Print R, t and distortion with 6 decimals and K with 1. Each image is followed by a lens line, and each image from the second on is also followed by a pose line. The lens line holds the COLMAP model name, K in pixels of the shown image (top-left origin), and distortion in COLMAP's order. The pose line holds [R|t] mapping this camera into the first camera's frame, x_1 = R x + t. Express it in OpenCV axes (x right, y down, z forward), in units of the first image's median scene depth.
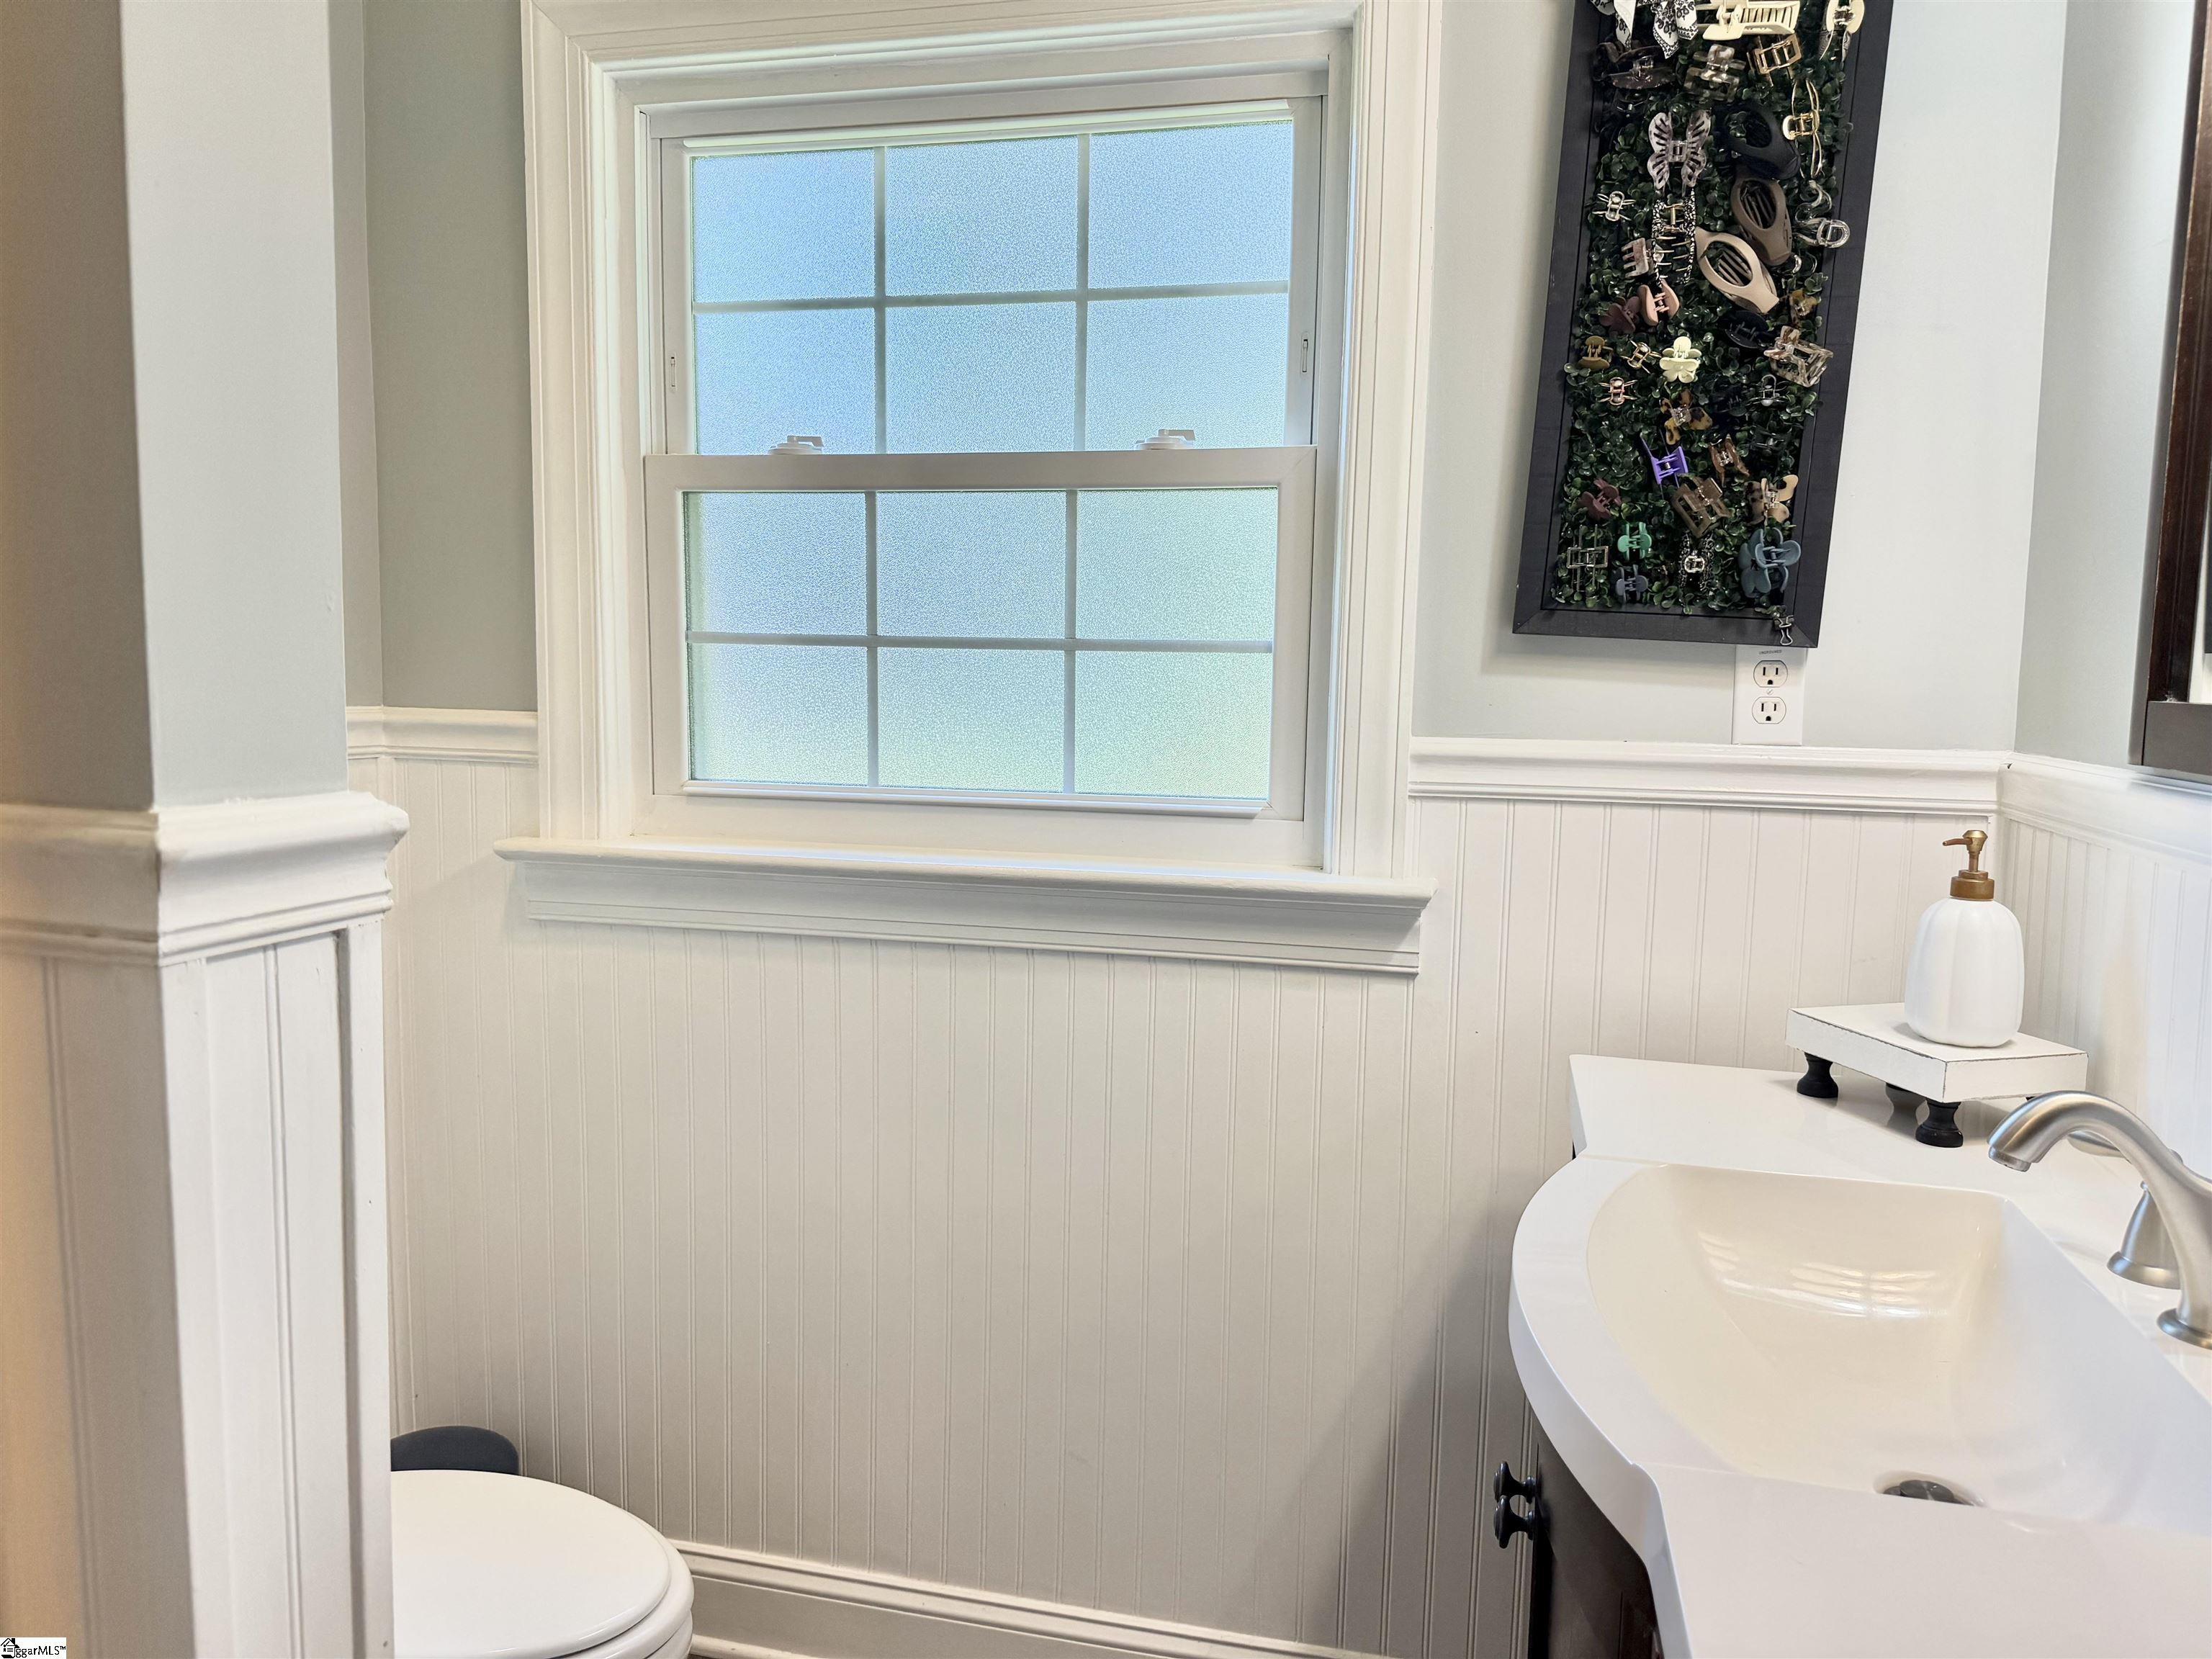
lens RADIAL K [[1554.7, 0, 1115.1], [0, 1554.7, 842.3], [0, 0, 1]] dist [0.024844, -0.051763]
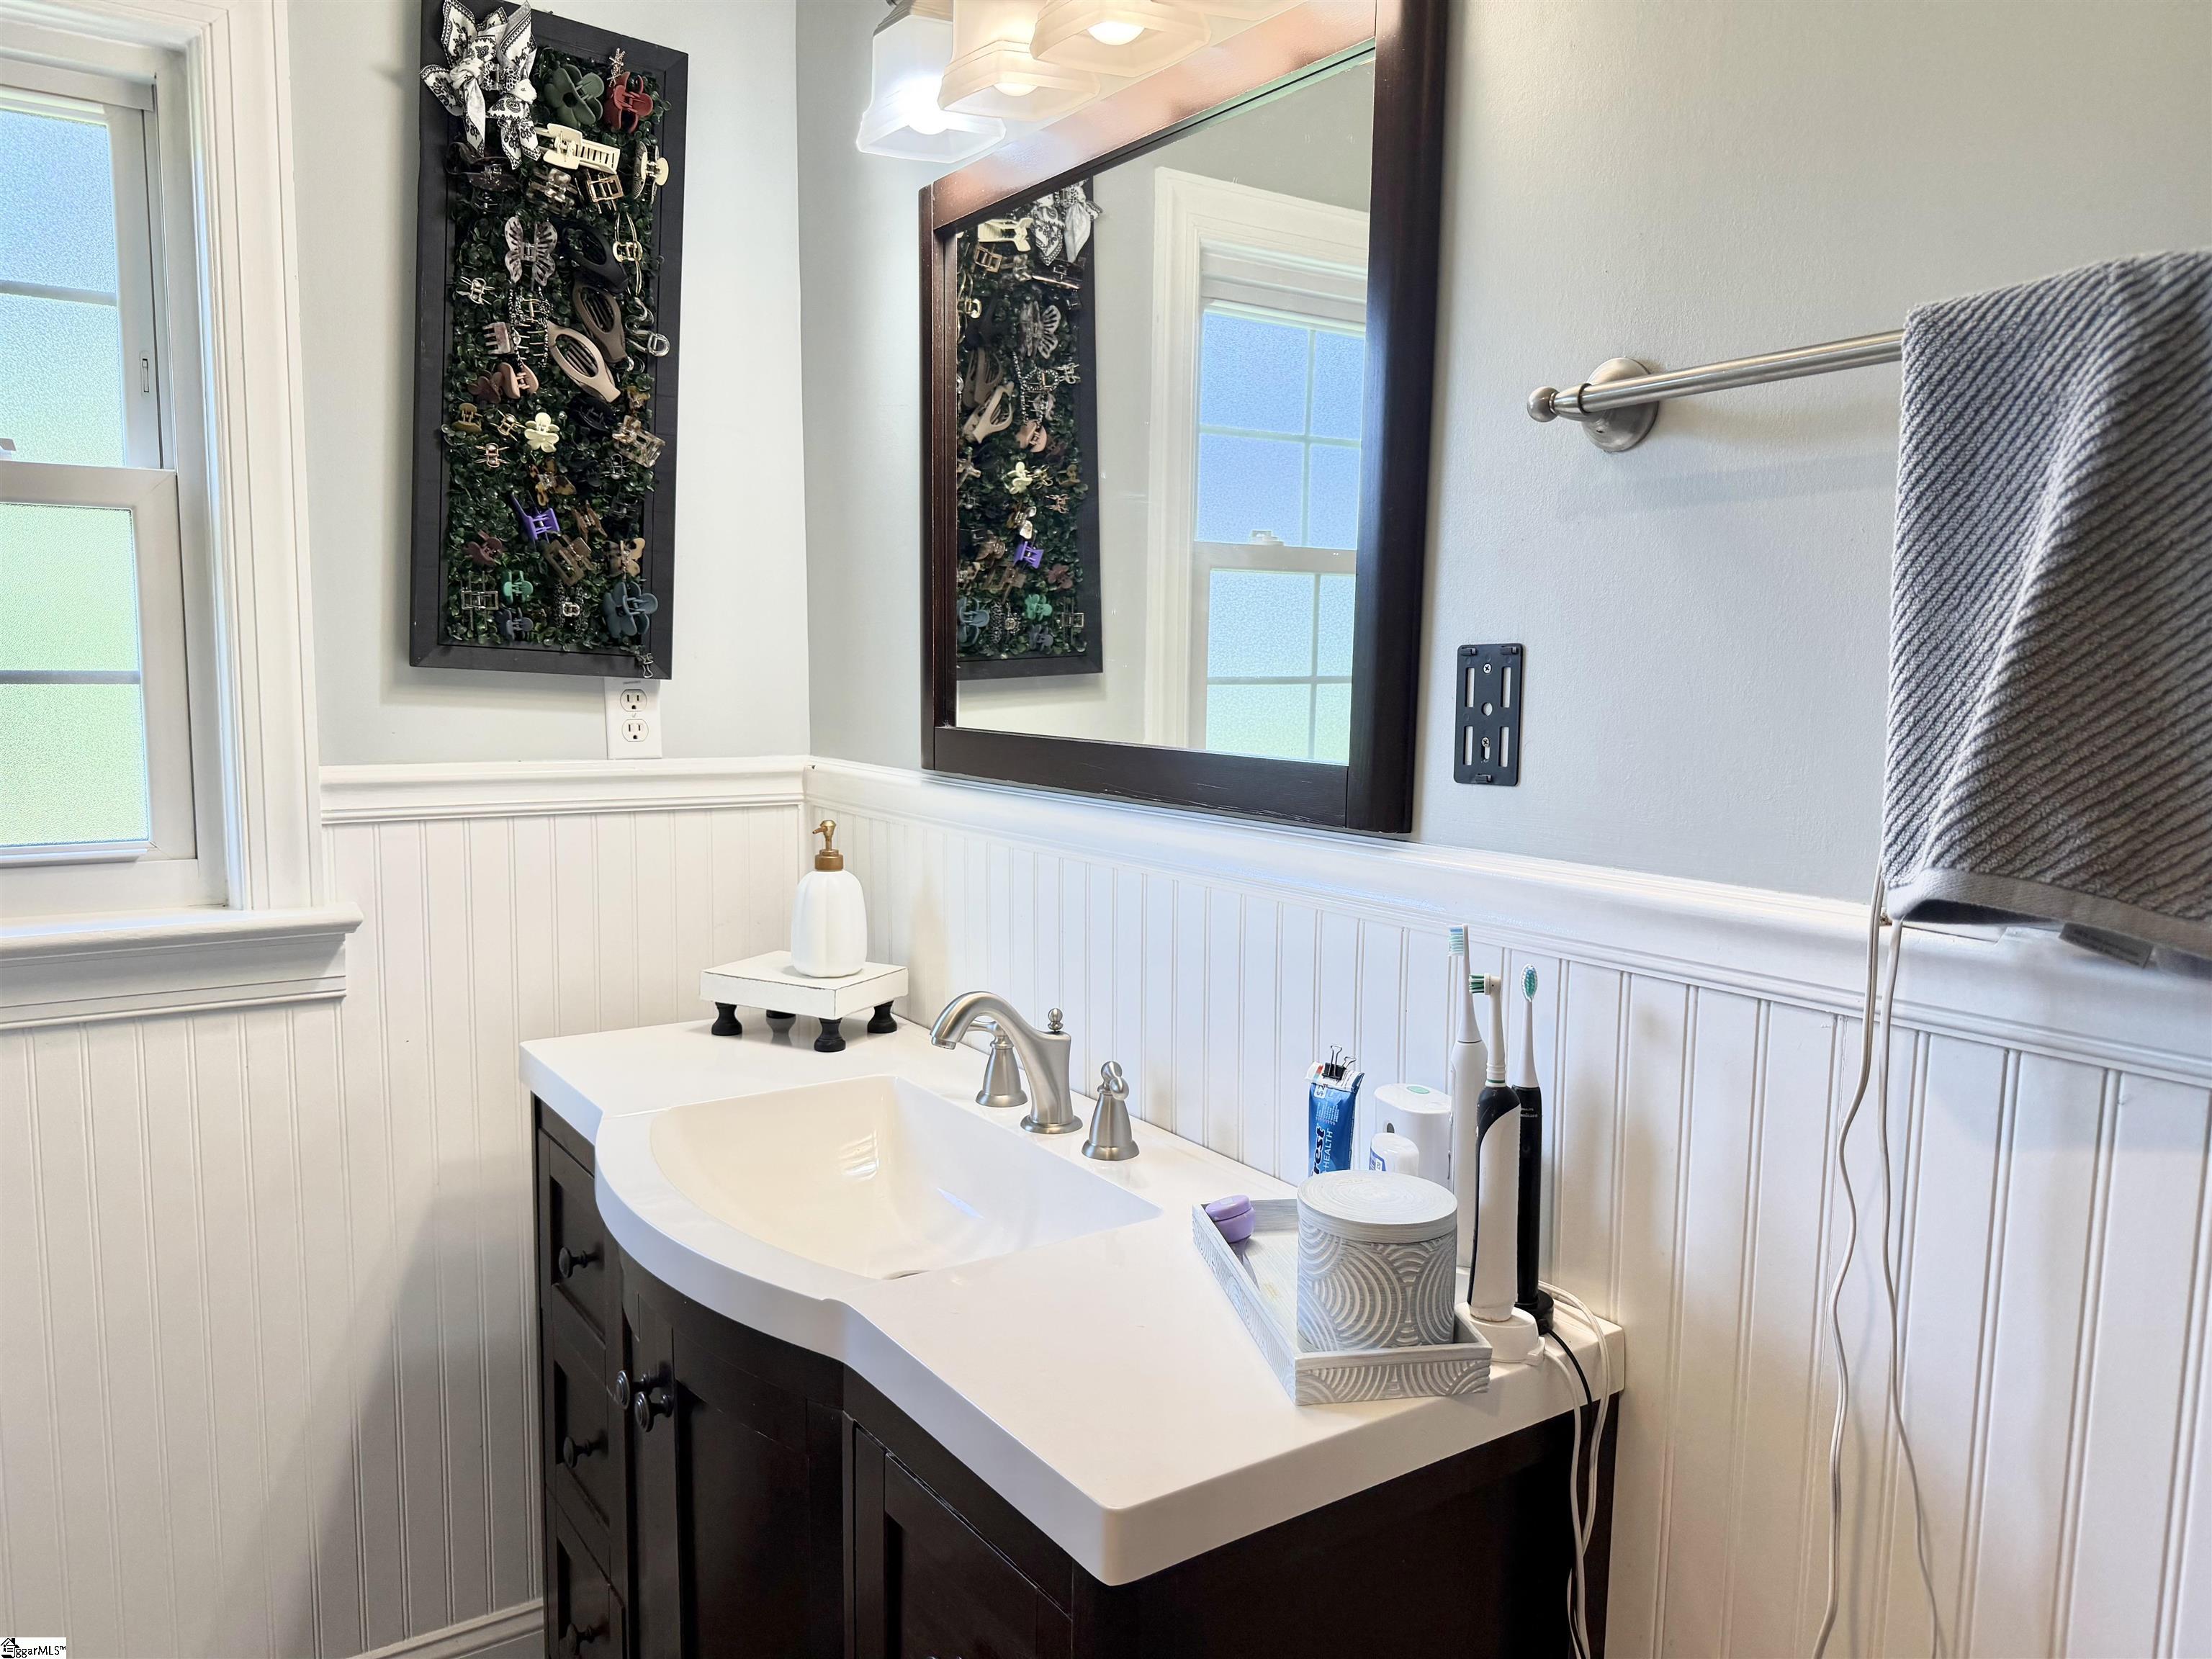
lens RADIAL K [[1554.7, 0, 1115.1], [0, 1554.7, 842.3], [0, 0, 1]] dist [0.024844, -0.051763]
pose [[0.658453, -0.095534, 0.746534, -0.254277], [0.078570, 0.995217, 0.058059, -0.039705], [-0.748509, 0.020426, 0.662810, -0.083553]]
